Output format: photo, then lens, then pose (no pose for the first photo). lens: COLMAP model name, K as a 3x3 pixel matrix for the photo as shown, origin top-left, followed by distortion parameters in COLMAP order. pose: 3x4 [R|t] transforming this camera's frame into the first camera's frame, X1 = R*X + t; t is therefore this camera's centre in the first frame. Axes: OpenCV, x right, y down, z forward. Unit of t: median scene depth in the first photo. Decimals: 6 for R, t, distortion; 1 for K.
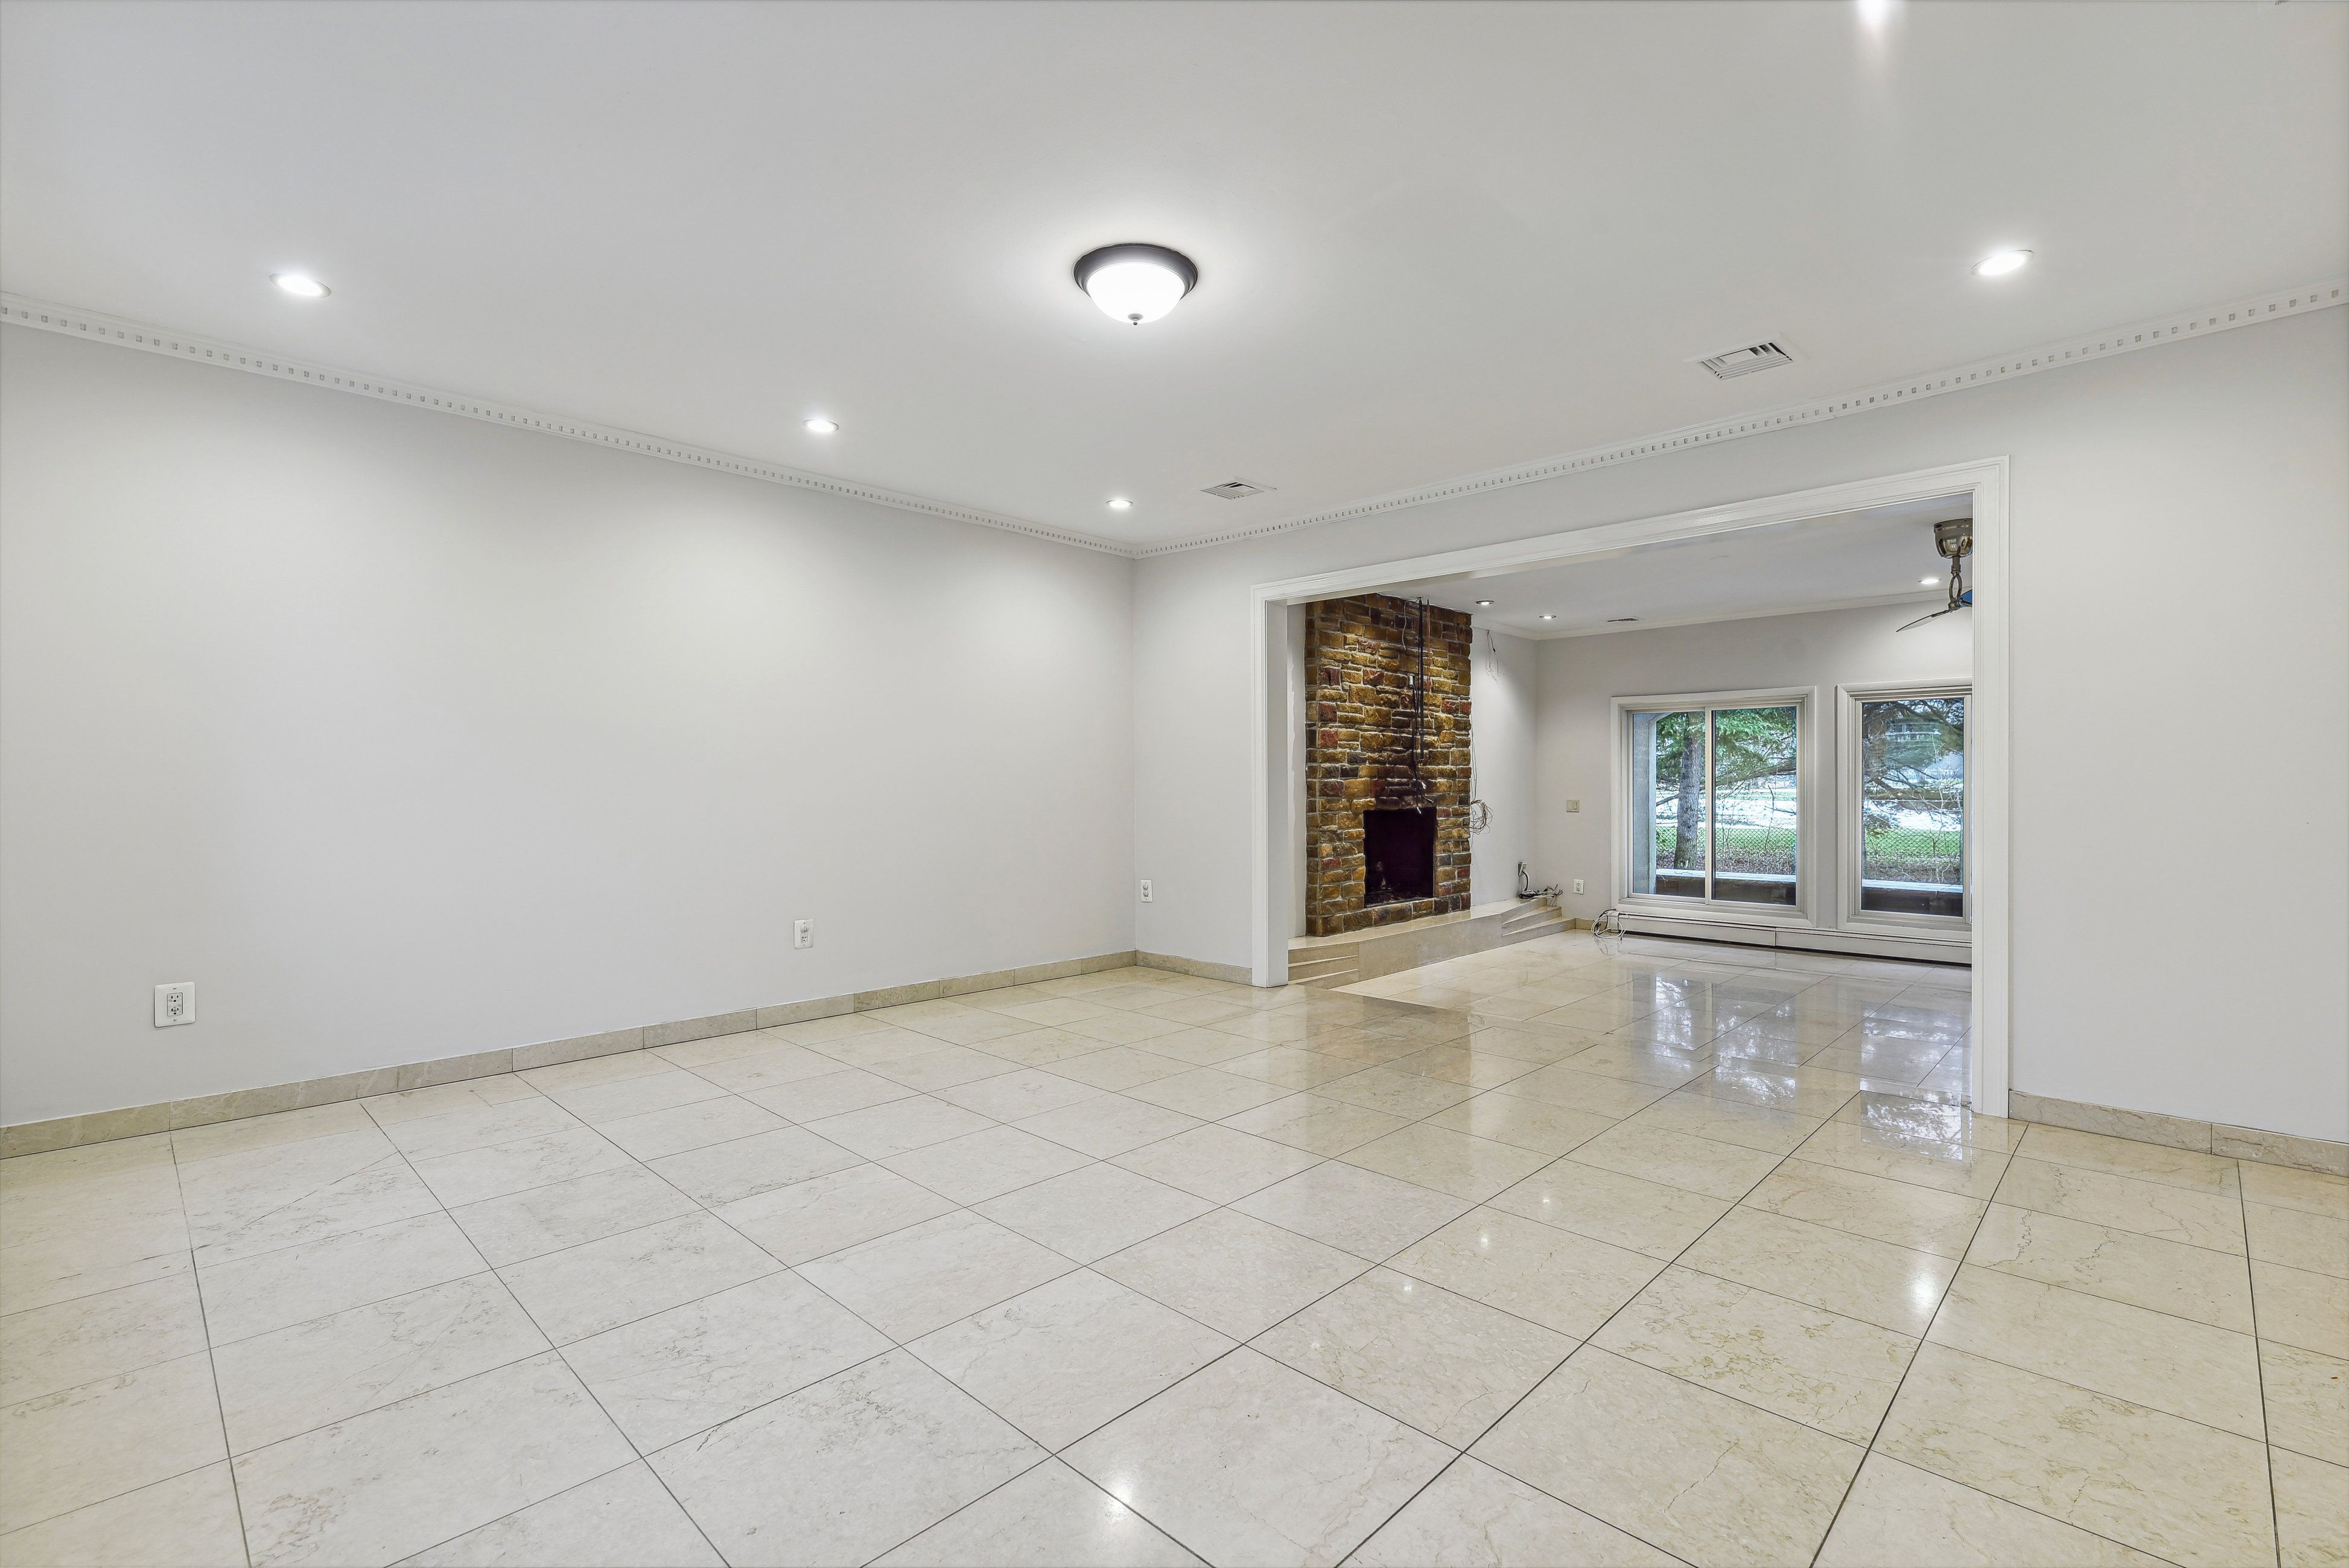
lens RADIAL K [[1033.2, 0, 1172.3], [0, 1033.2, 791.7], [0, 0, 1]] dist [-0.001418, -0.001848]
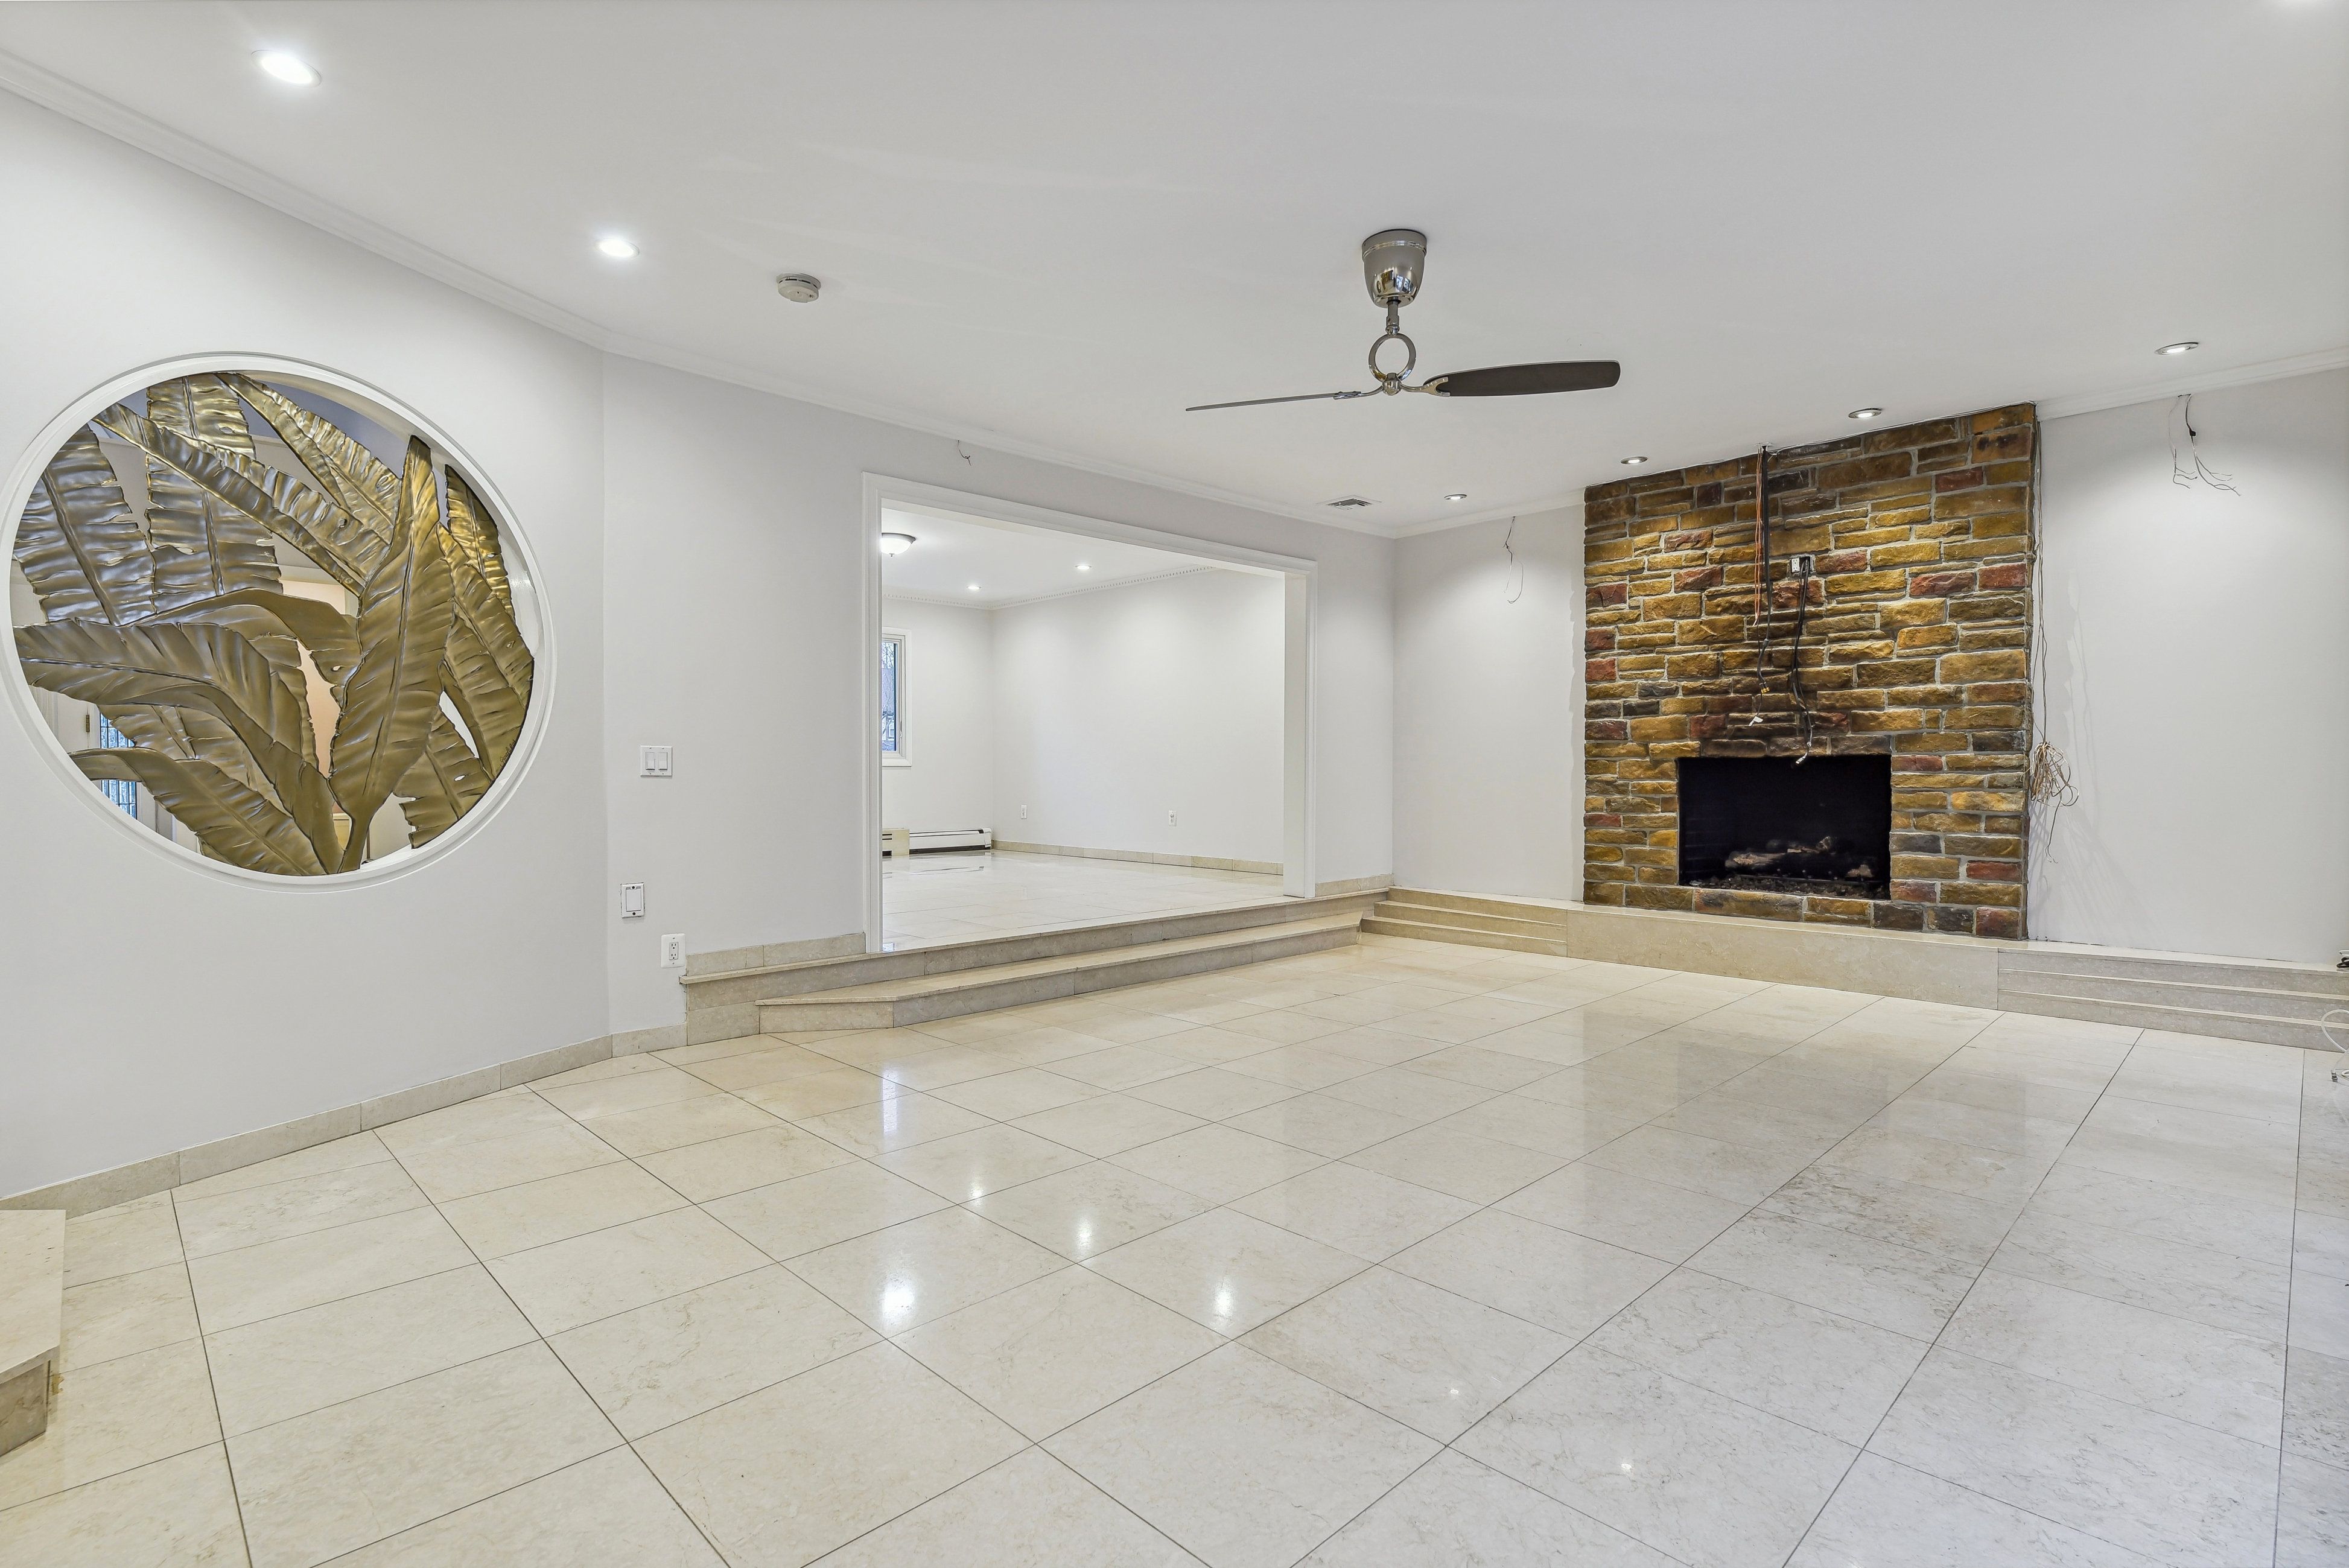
lens RADIAL K [[1119.3, 0, 1183.1], [0, 1119.3, 787.6], [0, 0, 1]] dist [0.005113, -0.001055]
pose [[-0.008593, 0.019081, -0.999781, 1.005465], [-0.008107, 0.999784, 0.019150, 0.027349], [0.999930, 0.008270, -0.008437, 0.632017]]
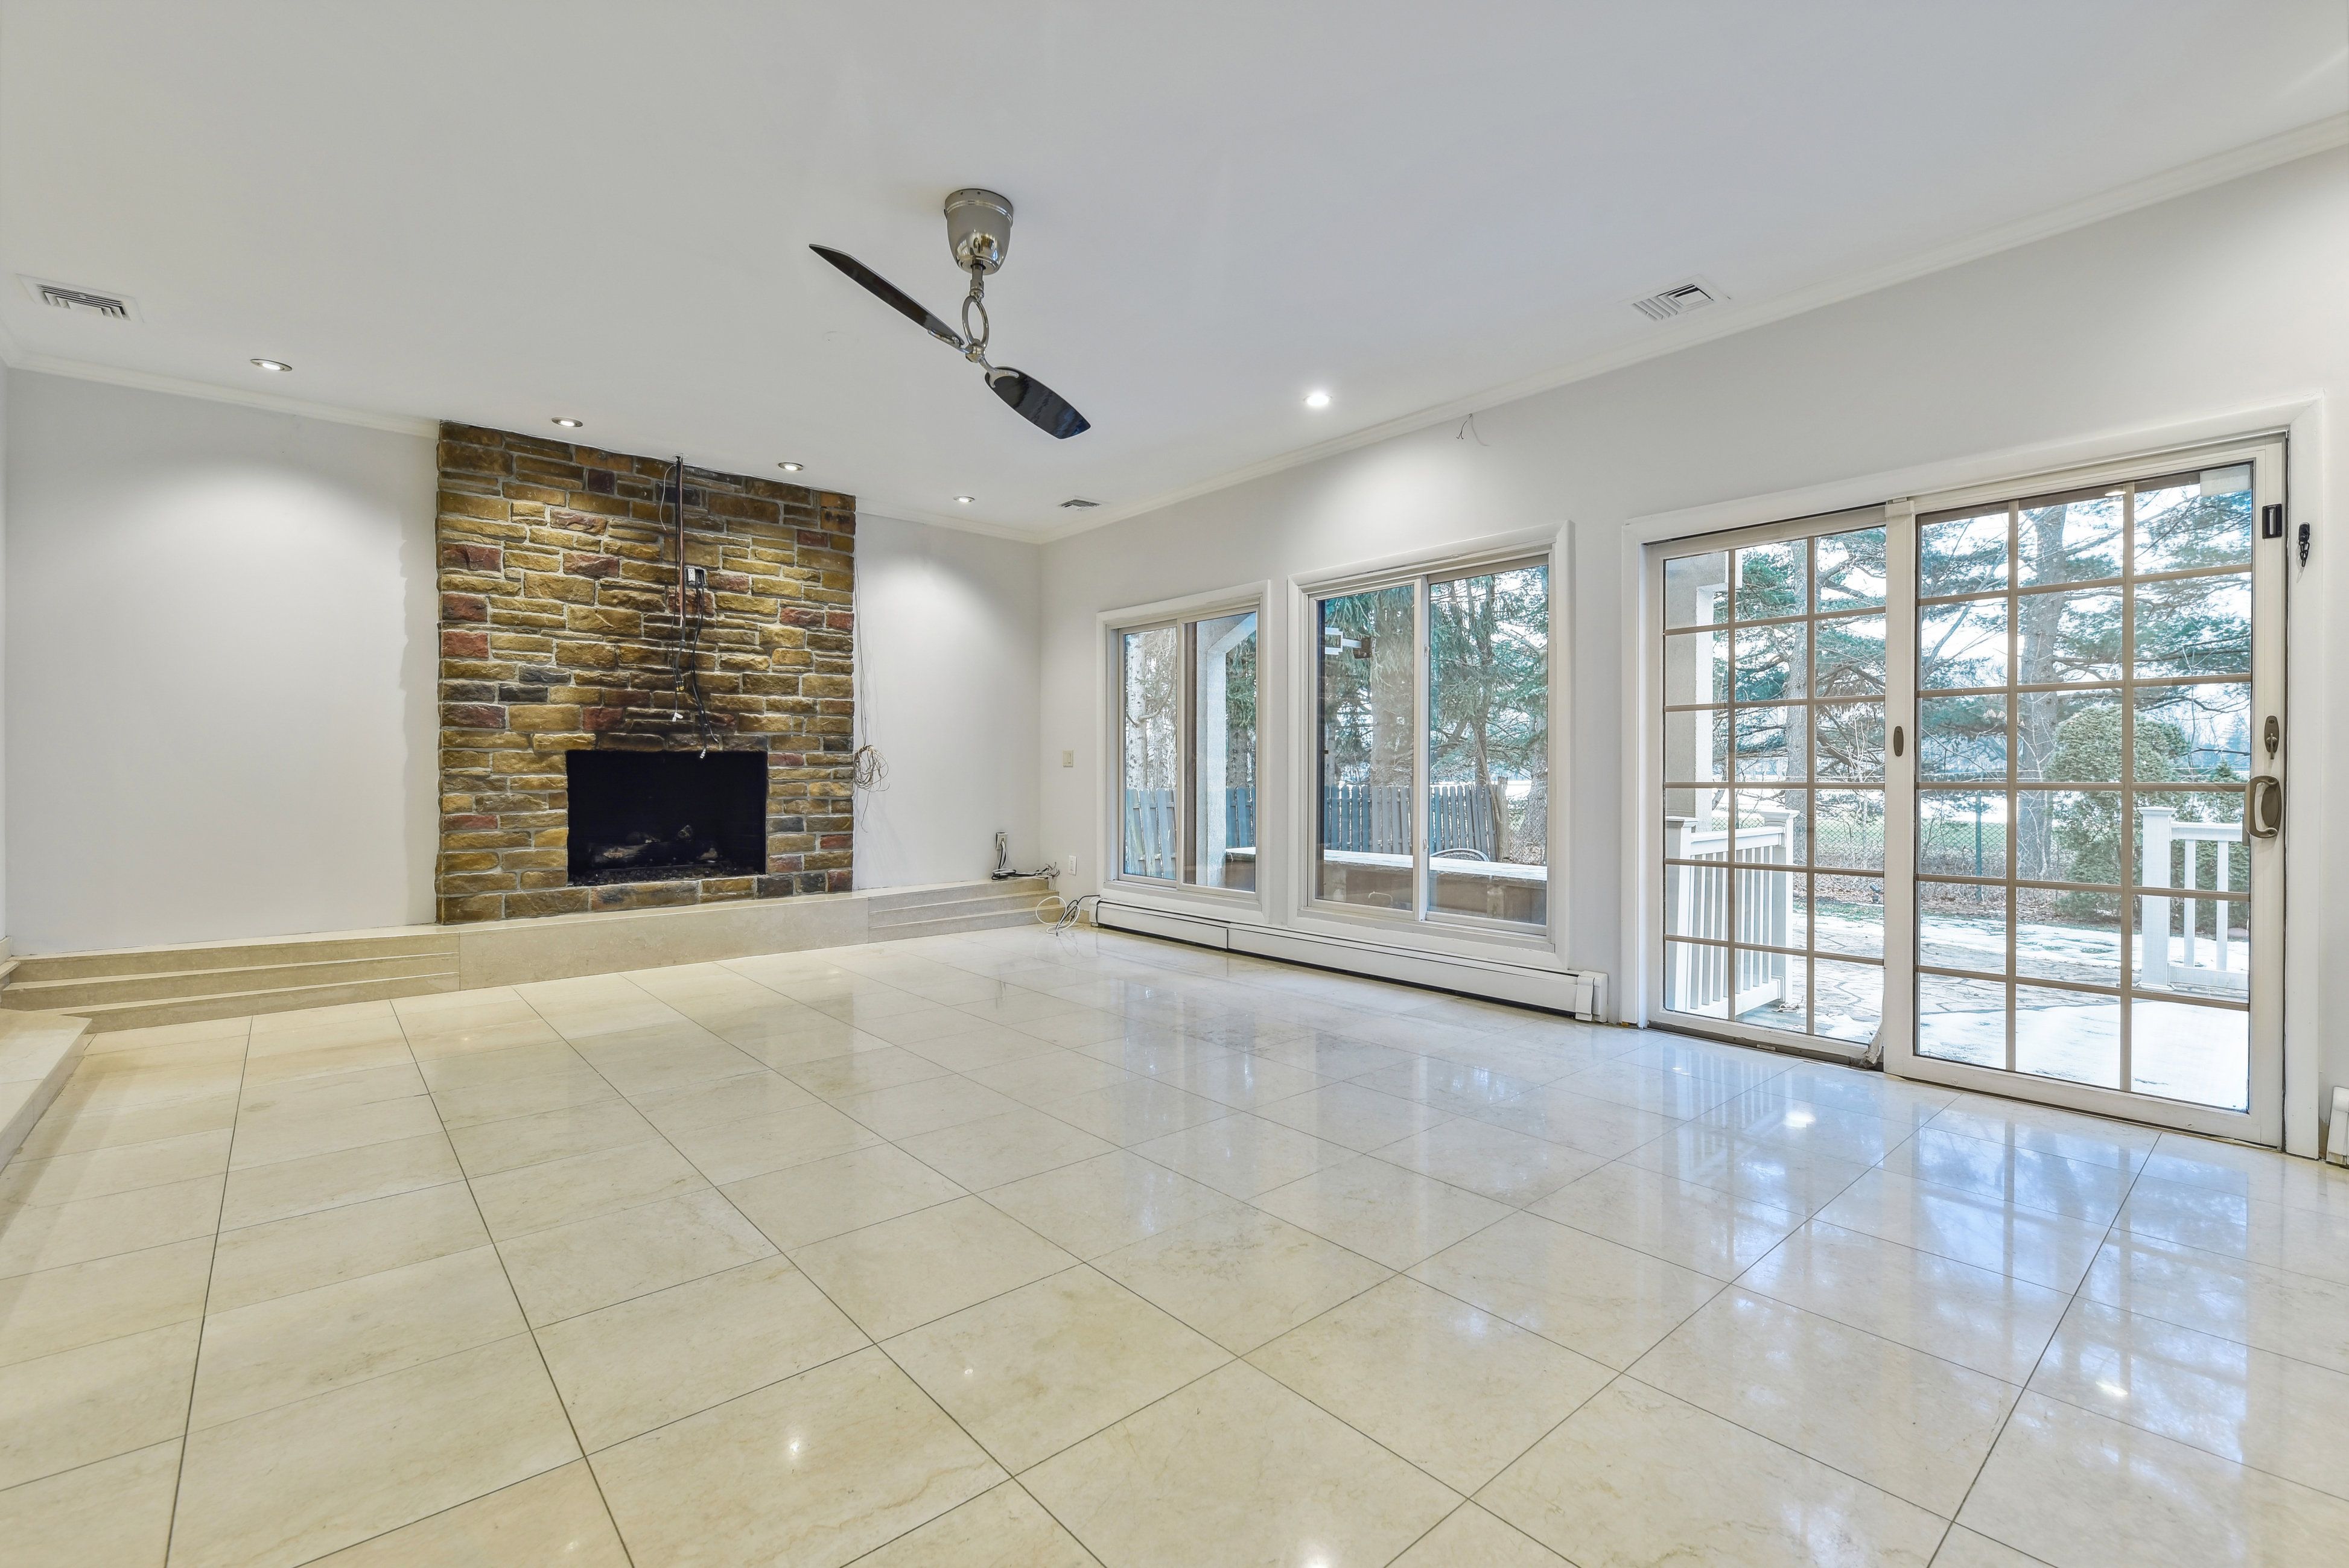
lens RADIAL K [[1012.2, 0, 1176.6], [0, 1012.2, 780.4], [0, 0, 1]] dist [-0.004233, 0.002147]
pose [[0.997831, 0.004594, -0.065669, 0.644277], [-0.004736, 0.999987, -0.002011, 0.038225], [0.065659, 0.002318, 0.997839, 0.323428]]
